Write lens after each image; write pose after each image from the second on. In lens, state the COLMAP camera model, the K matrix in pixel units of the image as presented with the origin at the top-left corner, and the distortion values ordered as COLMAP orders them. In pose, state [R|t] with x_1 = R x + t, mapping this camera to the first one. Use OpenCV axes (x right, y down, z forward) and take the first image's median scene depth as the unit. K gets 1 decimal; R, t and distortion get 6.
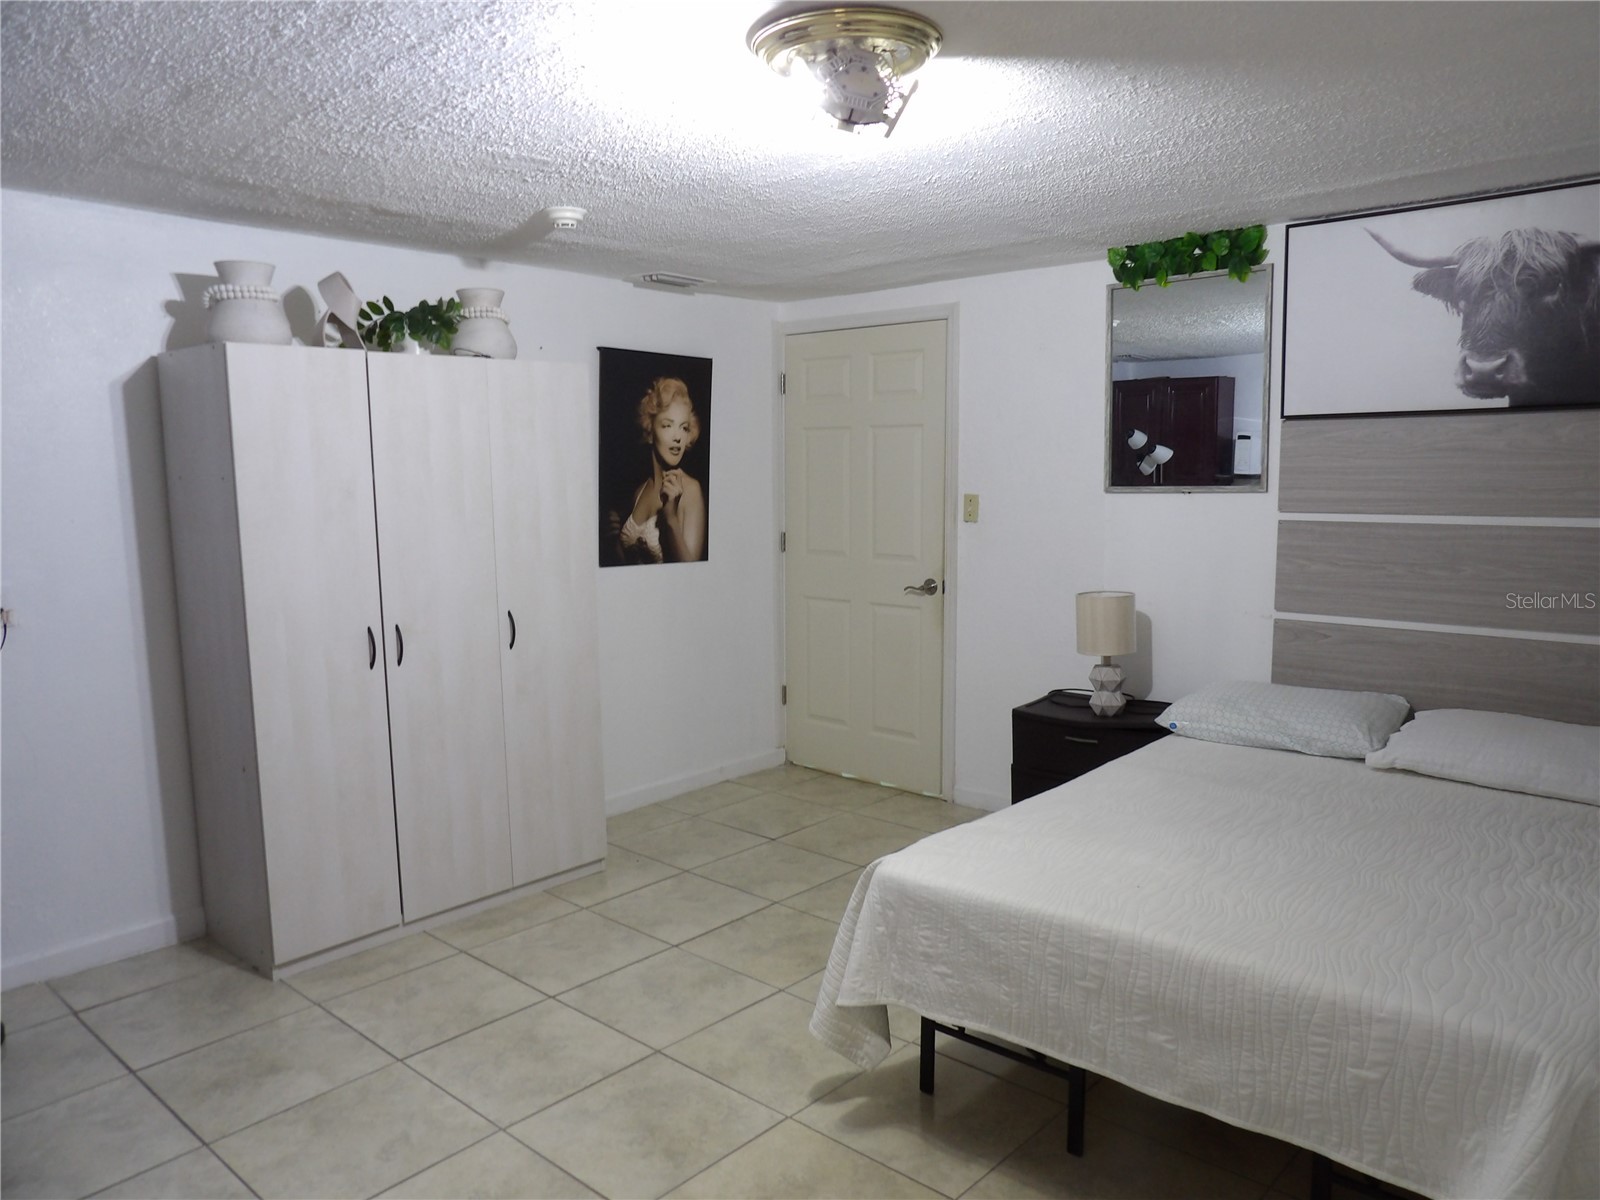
lens RADIAL K [[1157.5, 0, 803.2], [0, 1157.5, 602.3], [0, 0, 1]] dist [-0.015849, 0.037495]
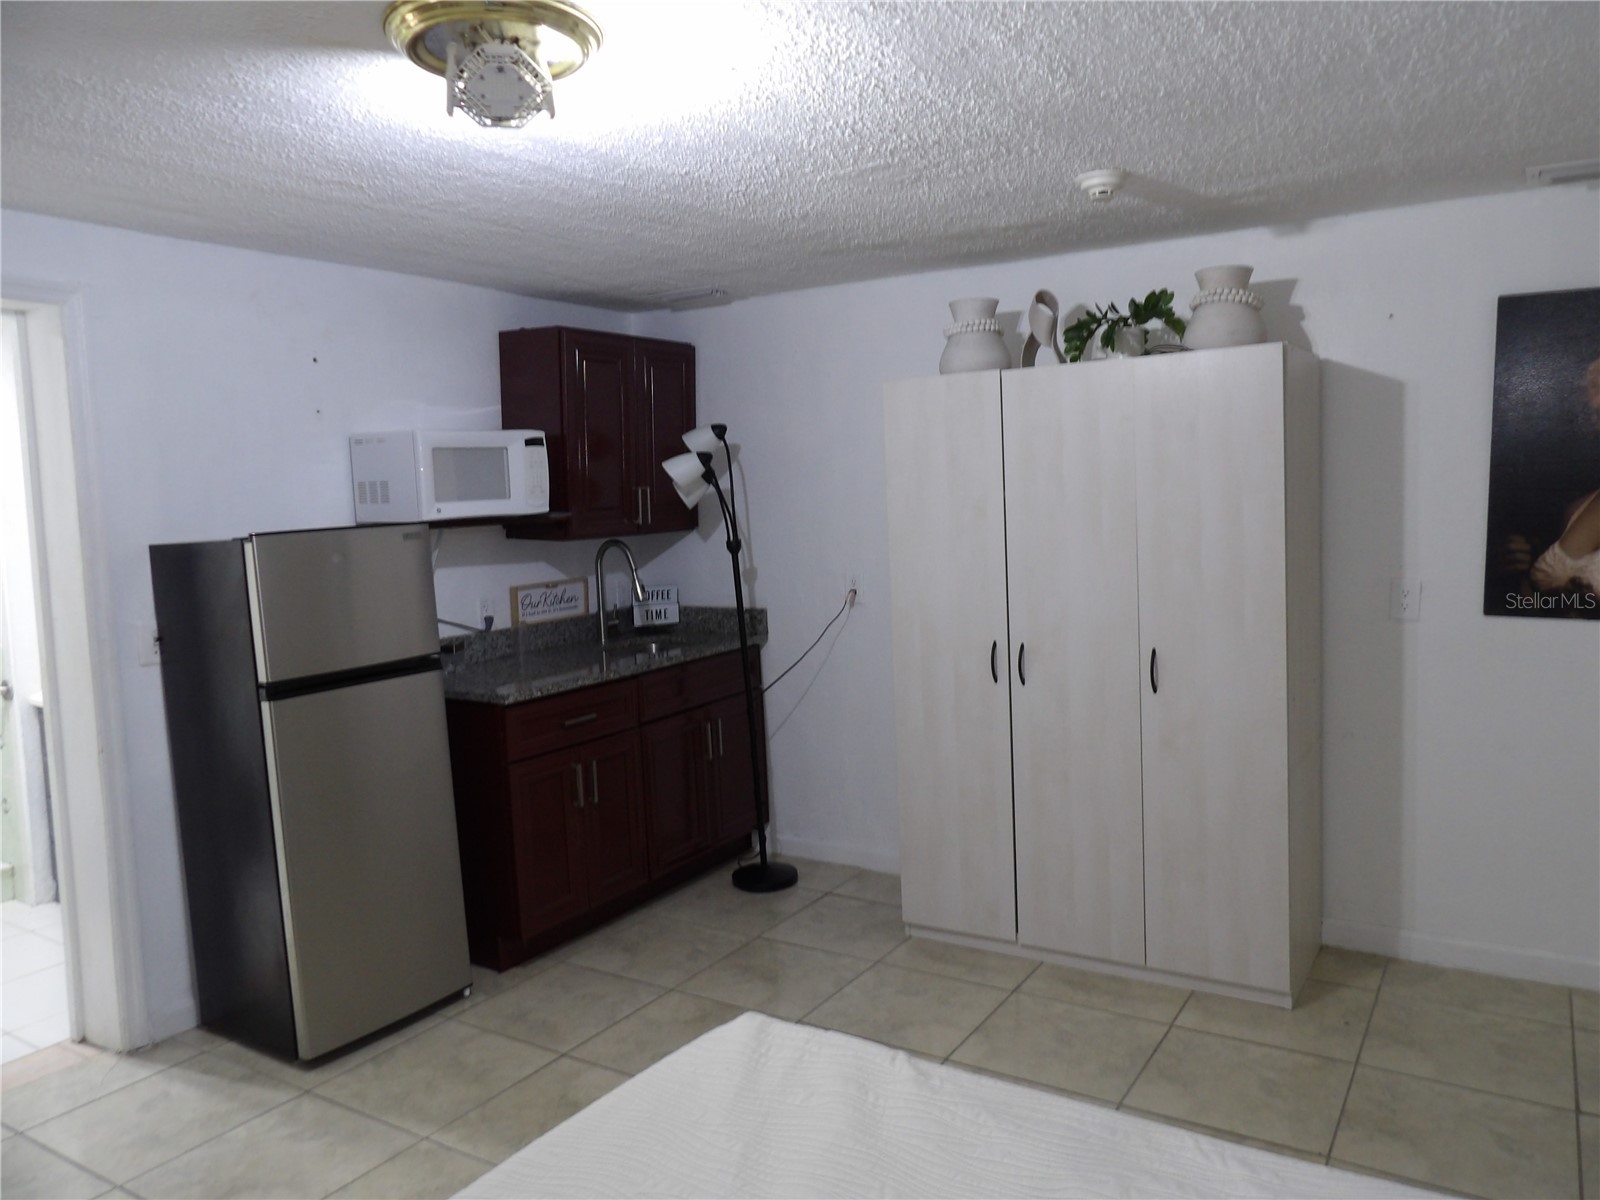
lens RADIAL K [[1157.5, 0, 803.2], [0, 1157.5, 602.3], [0, 0, 1]] dist [-0.015849, 0.037495]
pose [[0.177910, 0.103974, -0.978538, 0.564250], [-0.085542, 0.992272, 0.089881, -0.085976], [0.980322, 0.067715, 0.185429, 0.617449]]
